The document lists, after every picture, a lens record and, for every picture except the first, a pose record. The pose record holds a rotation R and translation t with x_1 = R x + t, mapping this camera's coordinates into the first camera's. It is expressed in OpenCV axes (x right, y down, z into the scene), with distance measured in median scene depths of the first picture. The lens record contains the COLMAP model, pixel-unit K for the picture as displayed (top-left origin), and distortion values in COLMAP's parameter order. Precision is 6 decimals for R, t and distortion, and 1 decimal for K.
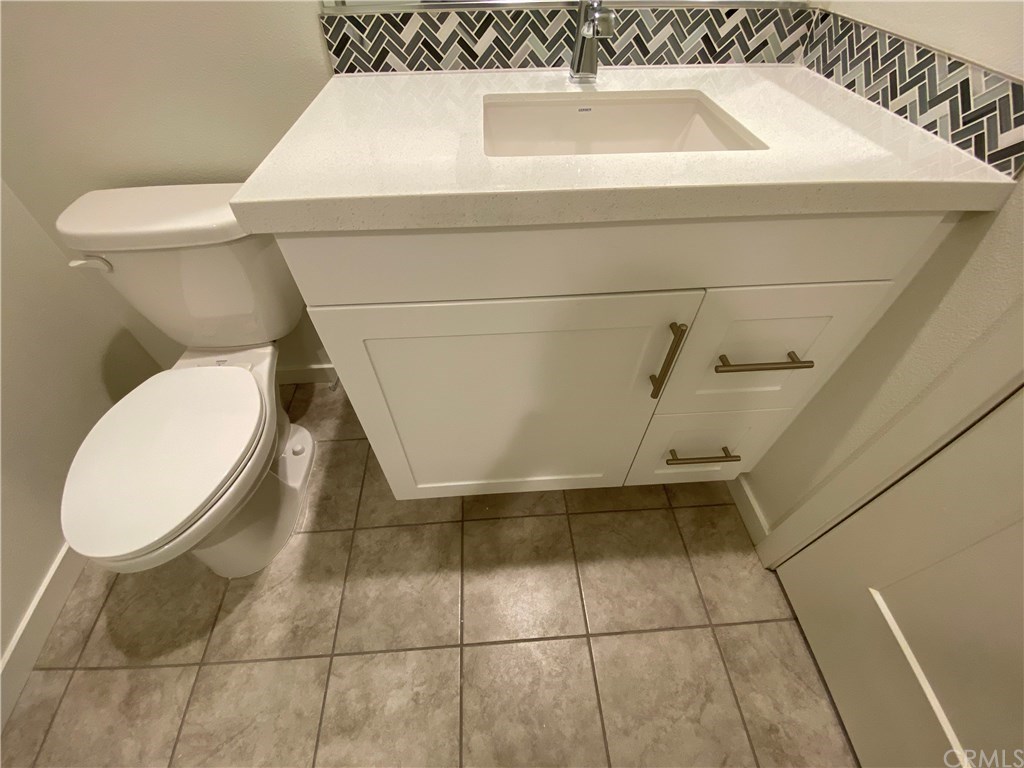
lens RADIAL K [[422.5, 0, 508.7], [0, 422.5, 386.3], [0, 0, 1]] dist [0.013029, -0.016239]
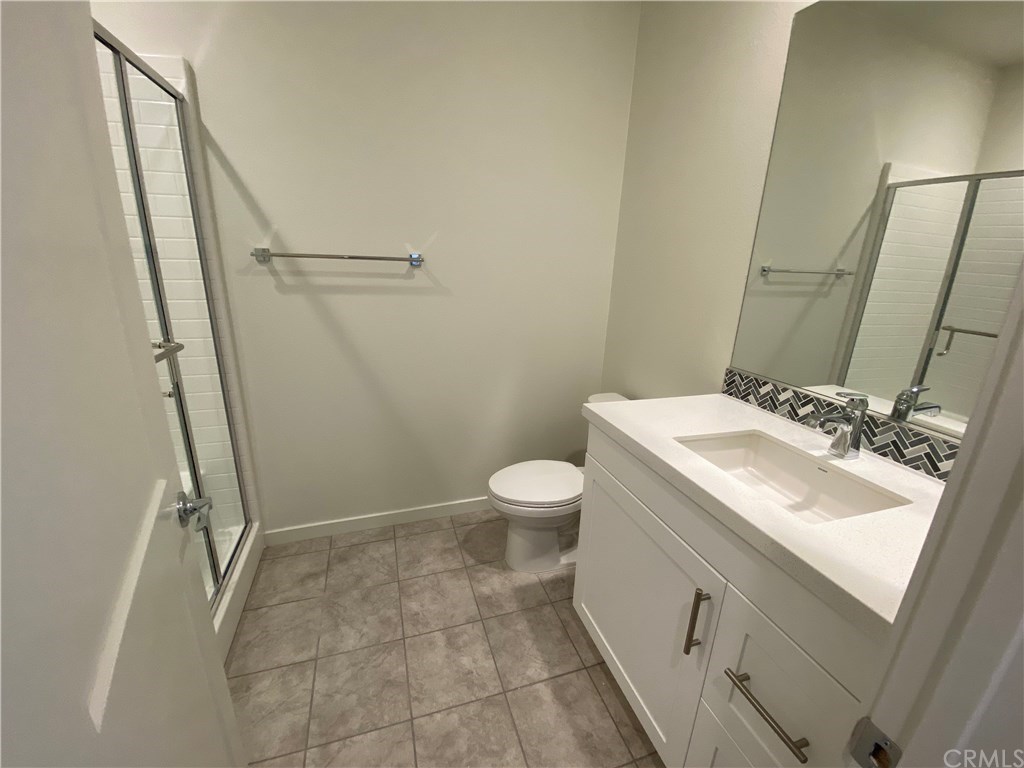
lens RADIAL K [[422.5, 0, 508.7], [0, 422.5, 386.3], [0, 0, 1]] dist [0.013029, -0.016239]
pose [[0.239739, 0.299450, -0.923501, 0.968951], [-0.750639, 0.660431, 0.019284, -0.106710], [0.615684, 0.688593, 0.383110, -0.252057]]
